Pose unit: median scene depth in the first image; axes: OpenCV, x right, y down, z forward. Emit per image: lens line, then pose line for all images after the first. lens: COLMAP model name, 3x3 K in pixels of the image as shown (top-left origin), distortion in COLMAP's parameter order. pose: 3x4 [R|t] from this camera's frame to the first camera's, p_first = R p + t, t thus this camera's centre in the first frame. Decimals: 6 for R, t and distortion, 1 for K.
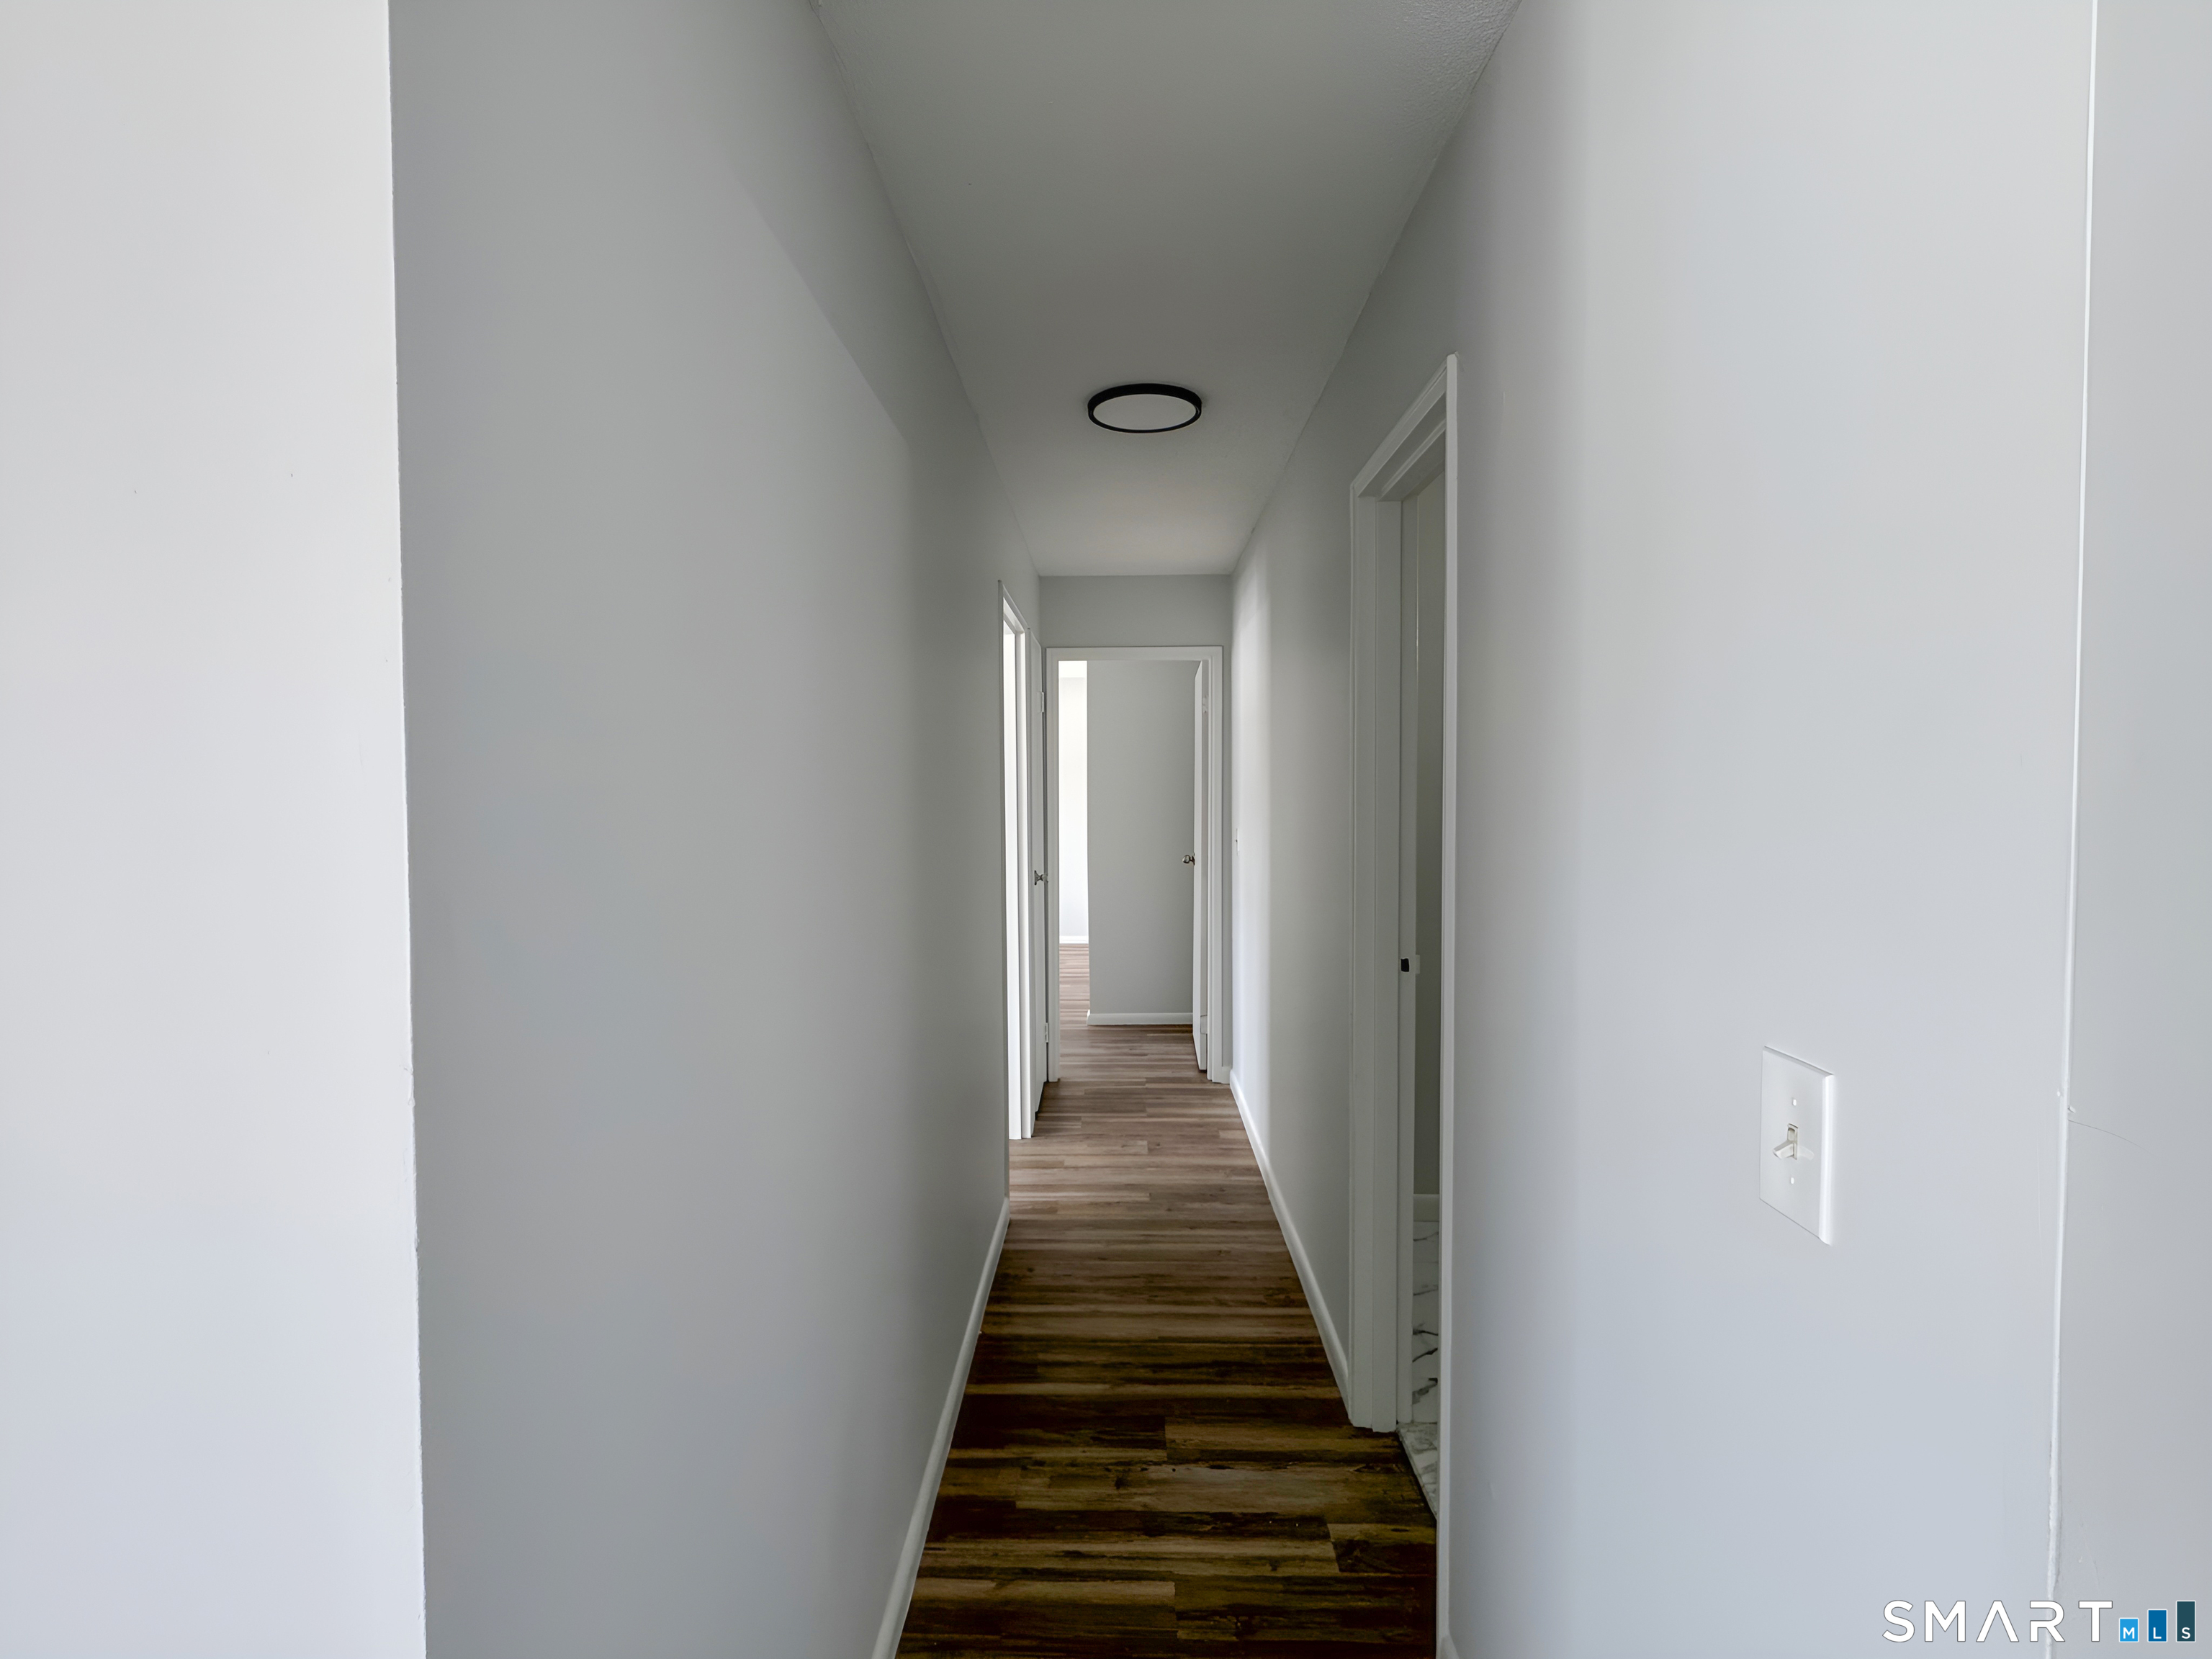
lens RADIAL K [[1034.8, 0, 1098.3], [0, 1034.8, 824.0], [0, 0, 1]] dist [-0.000749, -0.000280]
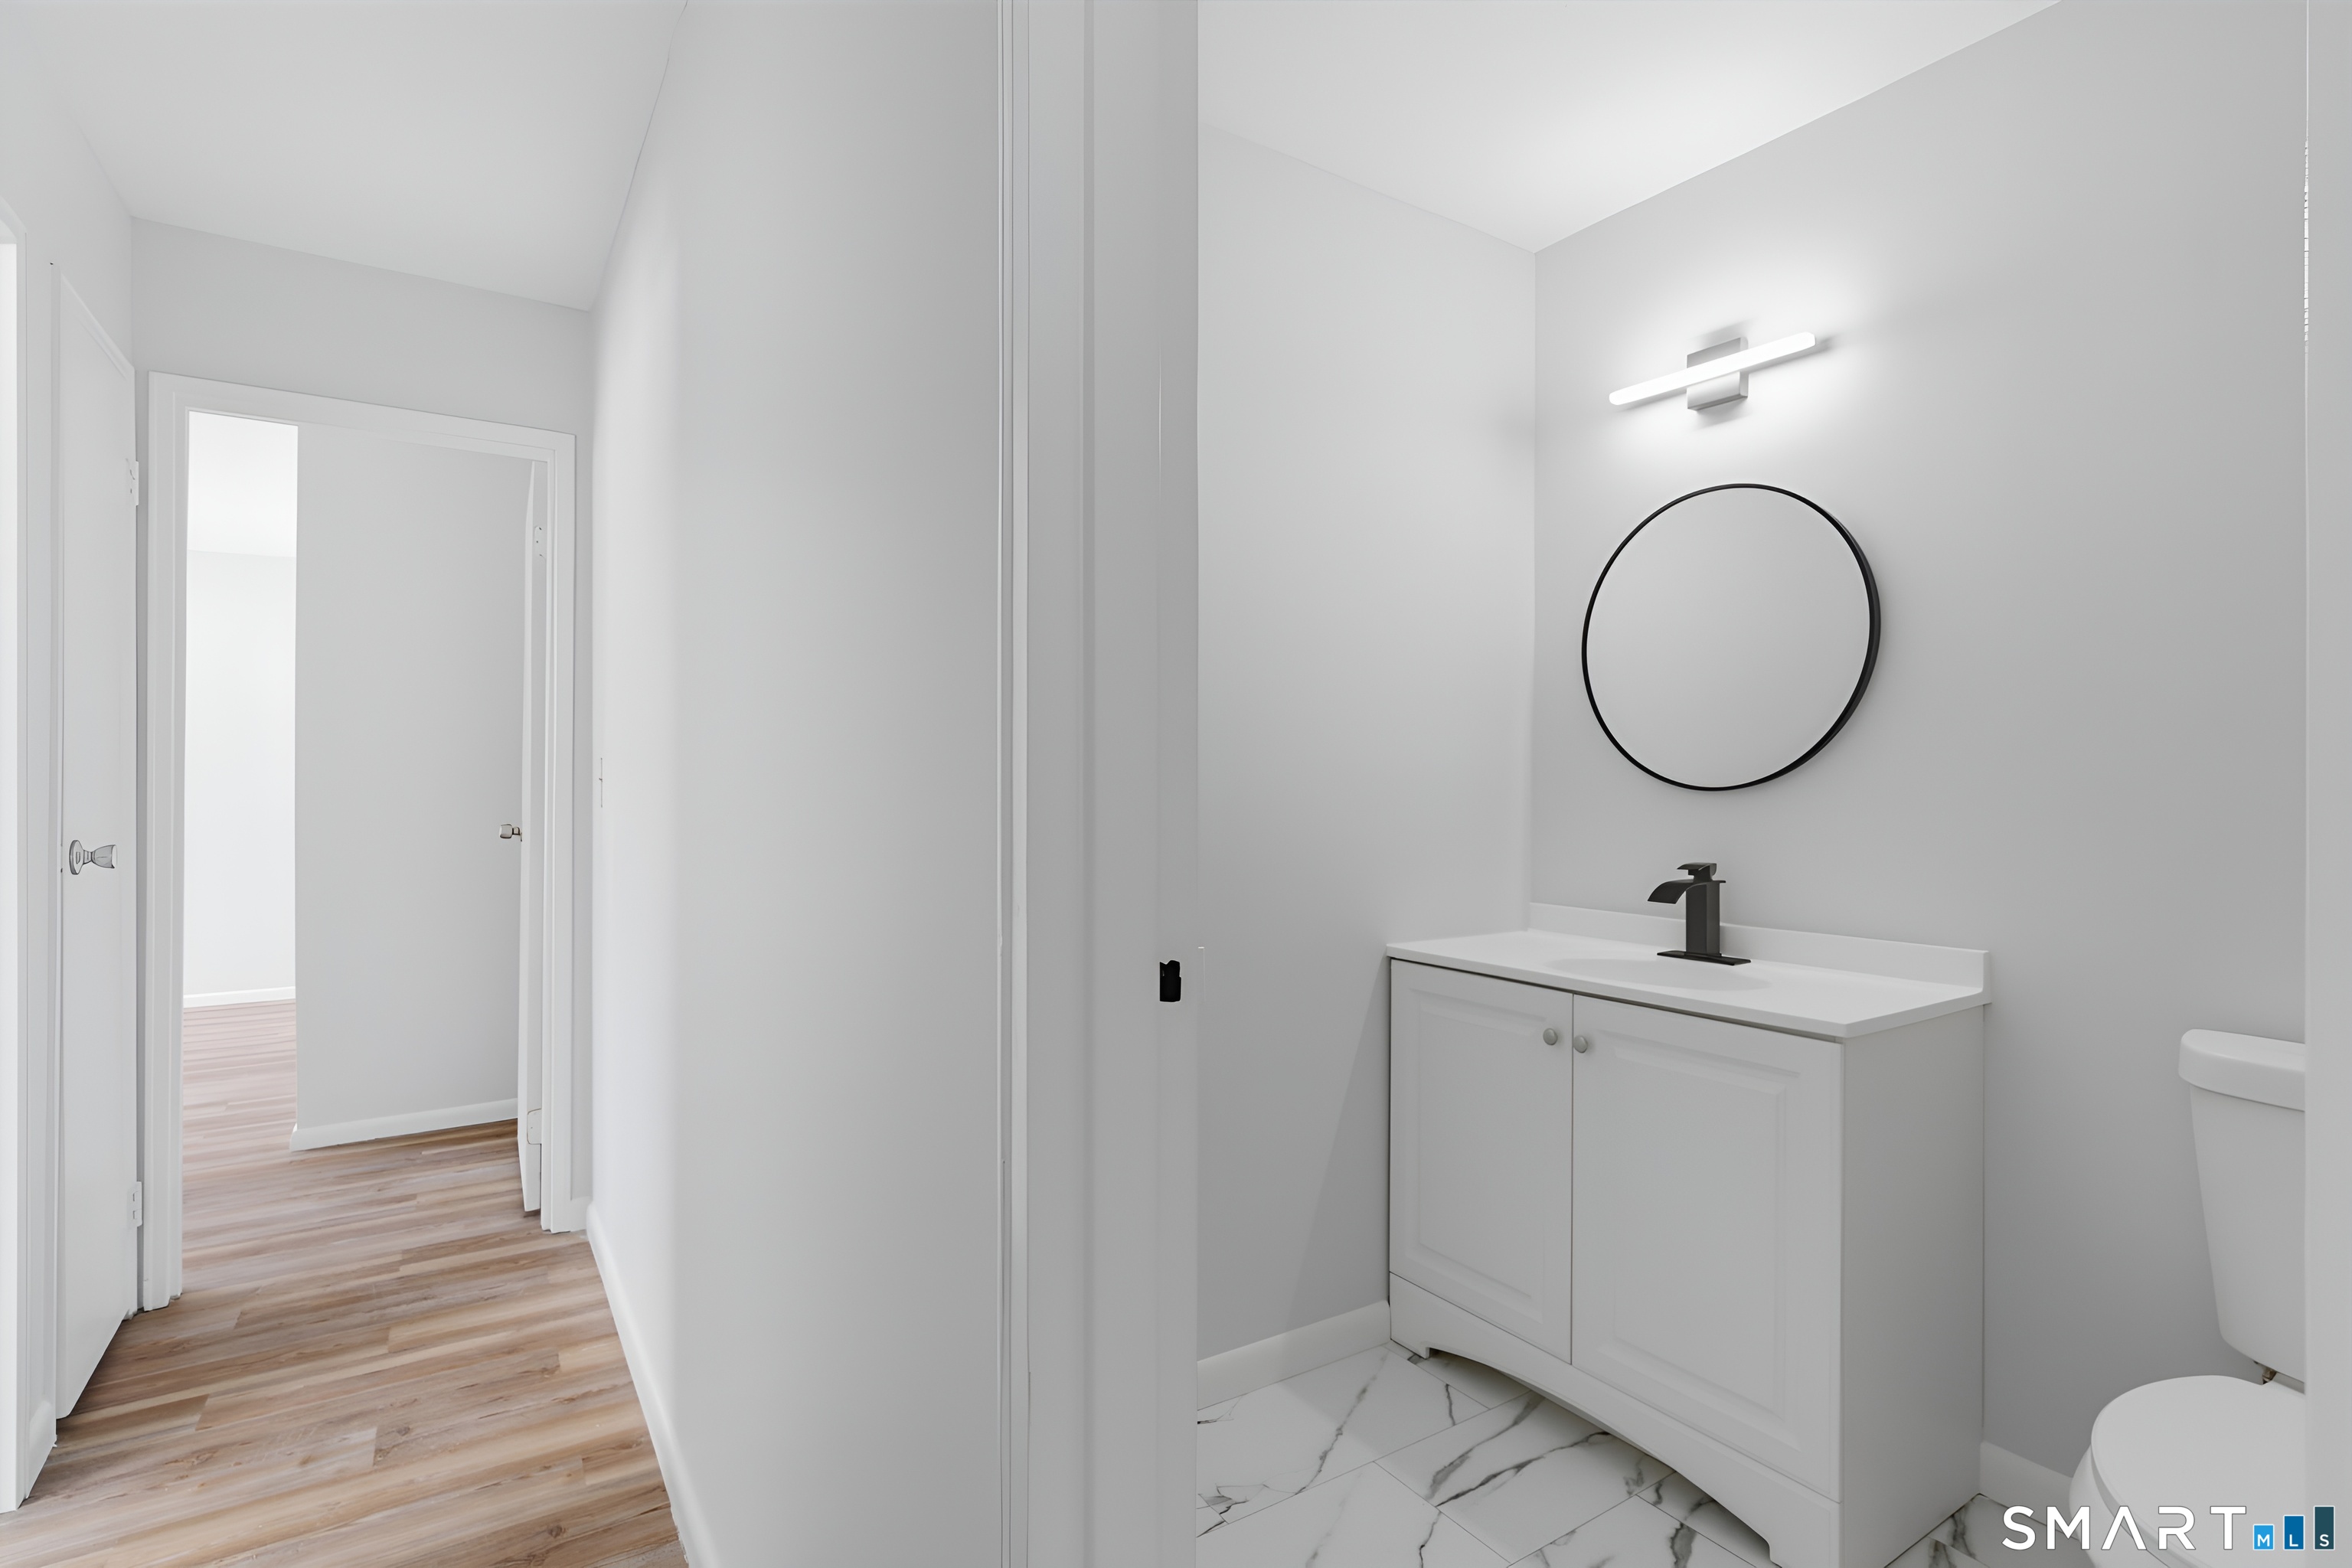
lens RADIAL K [[1113.0, 0, 1186.3], [0, 1113.0, 782.2], [0, 0, 1]] dist [-0.000900, 0.000644]
pose [[0.819653, 0.005160, 0.572838, 0.049510], [0.017934, 0.999238, -0.034663, 0.041206], [-0.572580, 0.038685, 0.818936, 0.334597]]
